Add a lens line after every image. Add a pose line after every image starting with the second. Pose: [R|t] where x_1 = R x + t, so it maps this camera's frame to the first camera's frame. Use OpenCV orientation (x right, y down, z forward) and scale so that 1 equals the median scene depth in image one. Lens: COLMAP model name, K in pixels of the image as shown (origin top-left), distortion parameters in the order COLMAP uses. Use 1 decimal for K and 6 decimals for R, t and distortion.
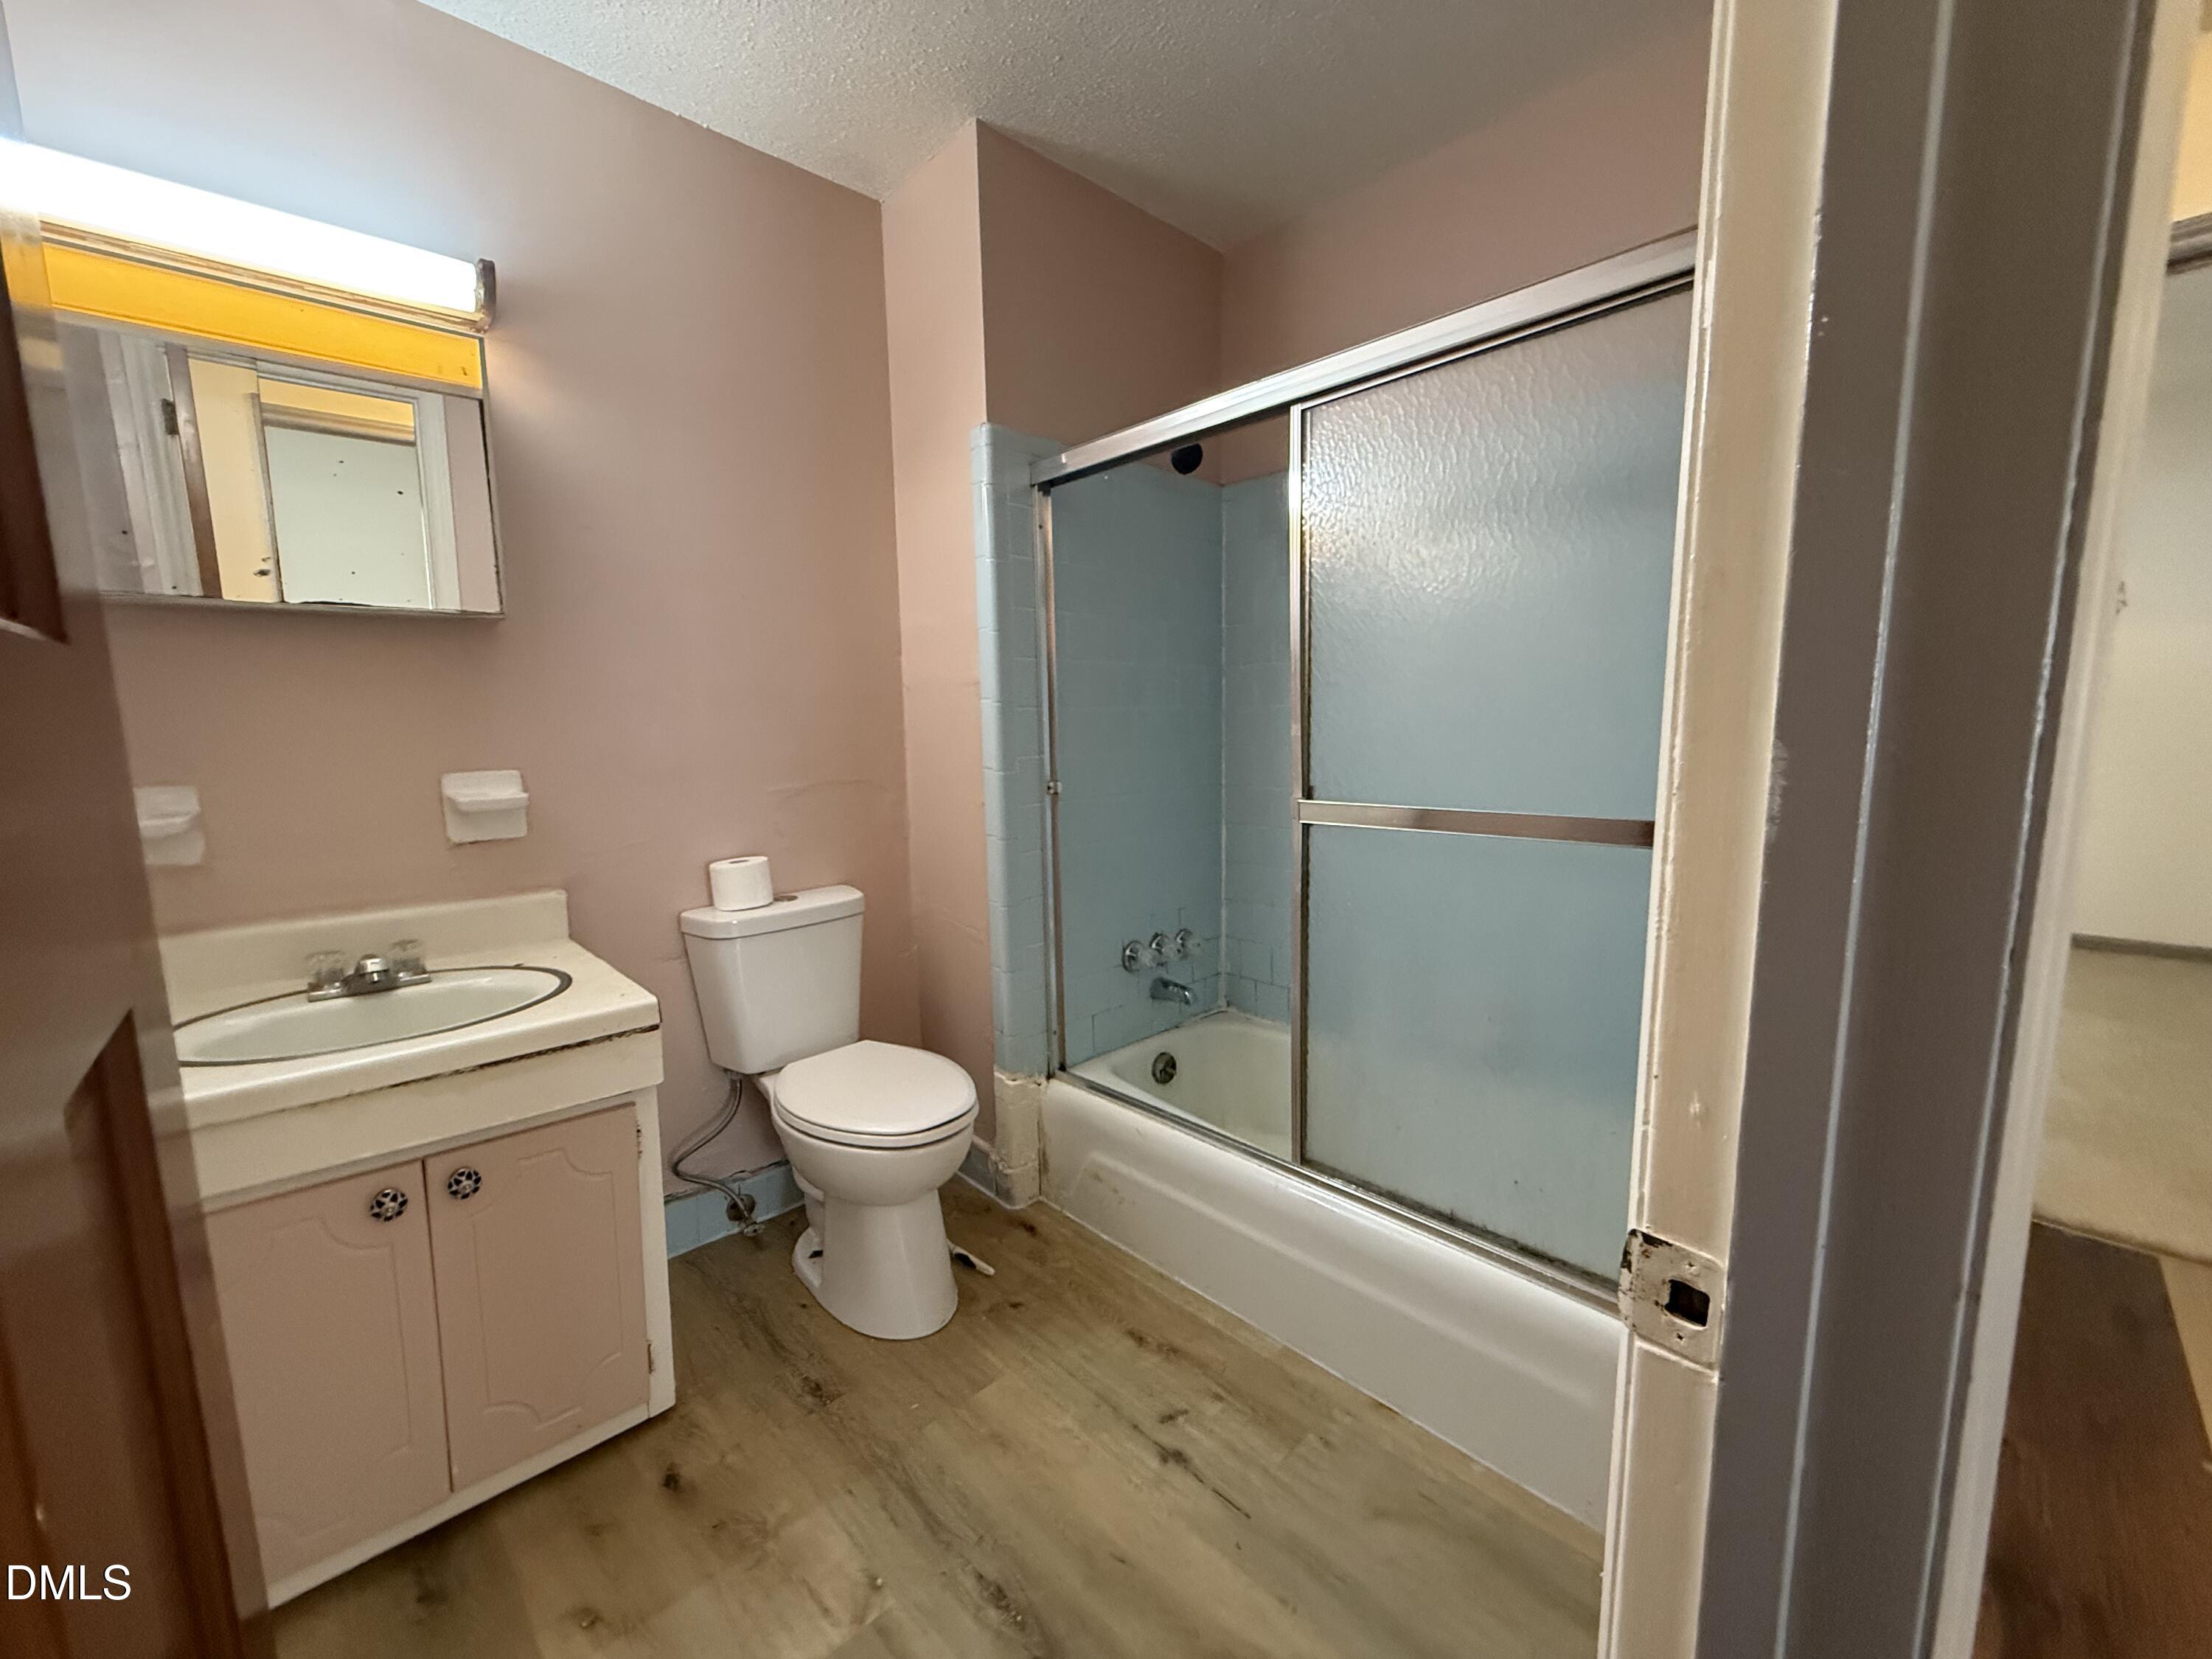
lens RADIAL K [[882.4, 0, 1101.9], [0, 882.4, 833.0], [0, 0, 1]] dist [0.001496, -0.000791]
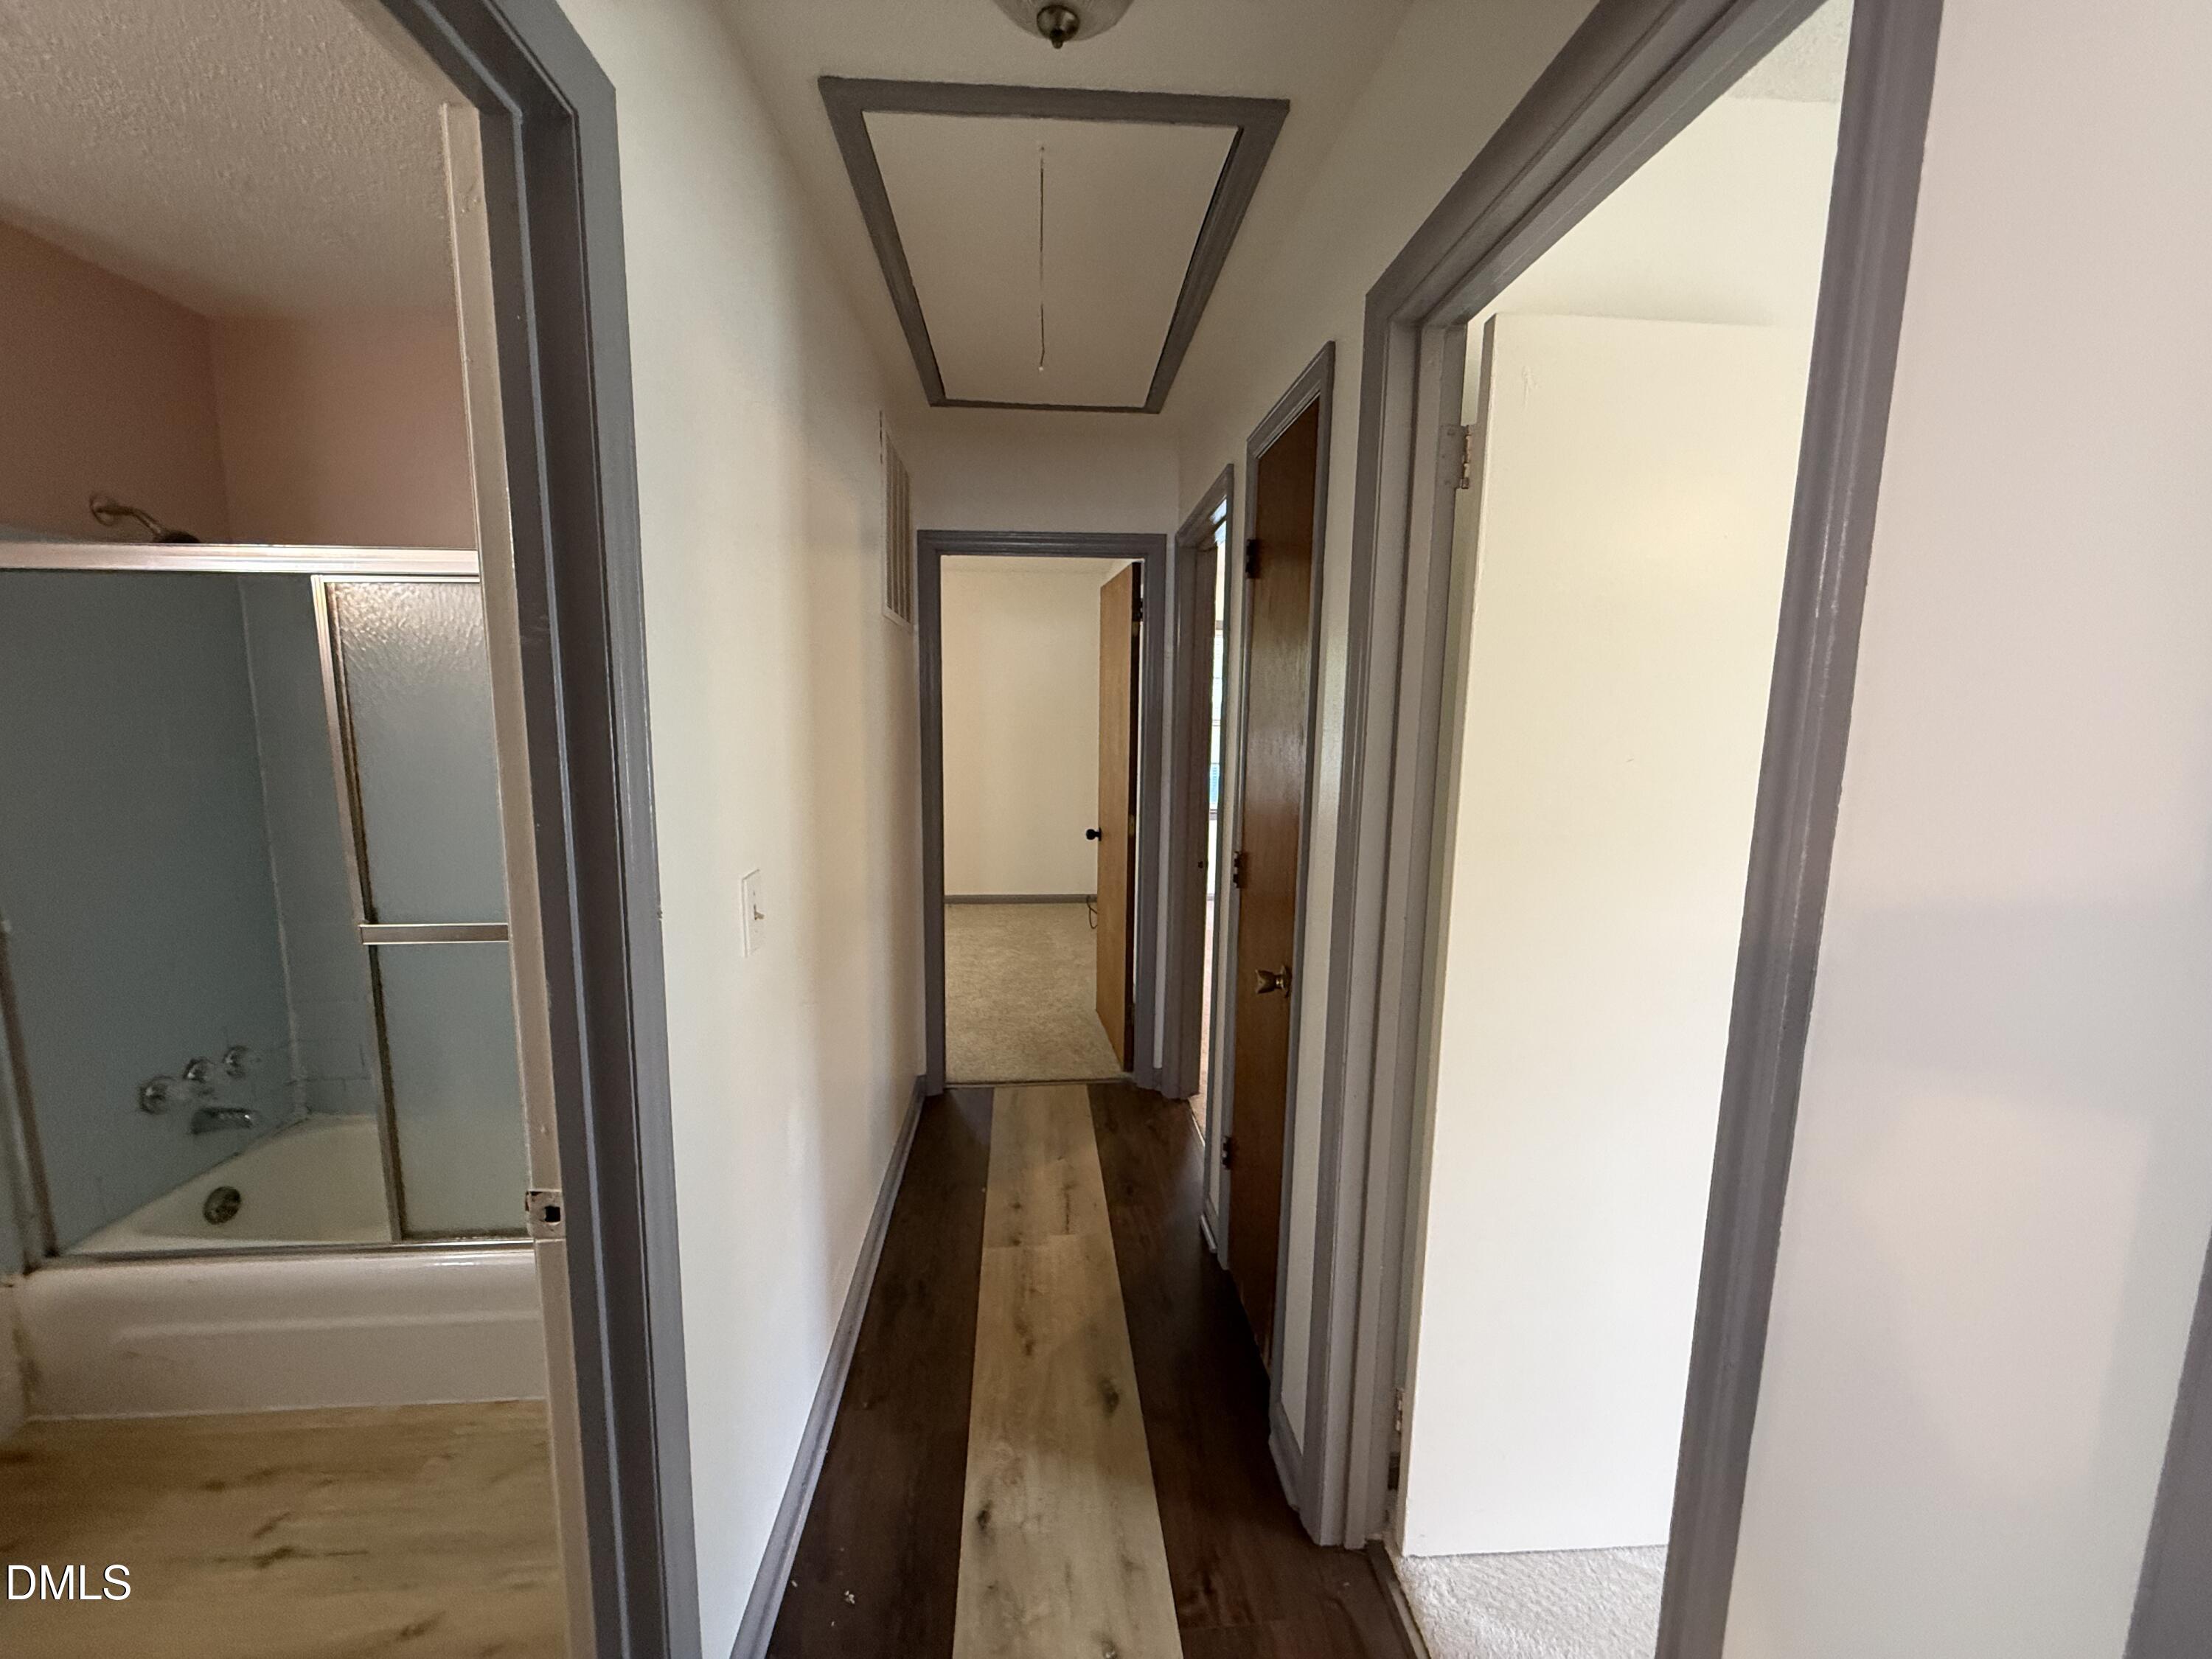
lens RADIAL K [[882.4, 0, 1104.6], [0, 882.4, 834.0], [0, 0, 1]] dist [0.001496, -0.000791]
pose [[0.636148, -0.078725, 0.767541, -0.021712], [0.077576, 0.996266, 0.037889, -0.088401], [-0.767658, 0.035440, 0.639880, -0.332327]]
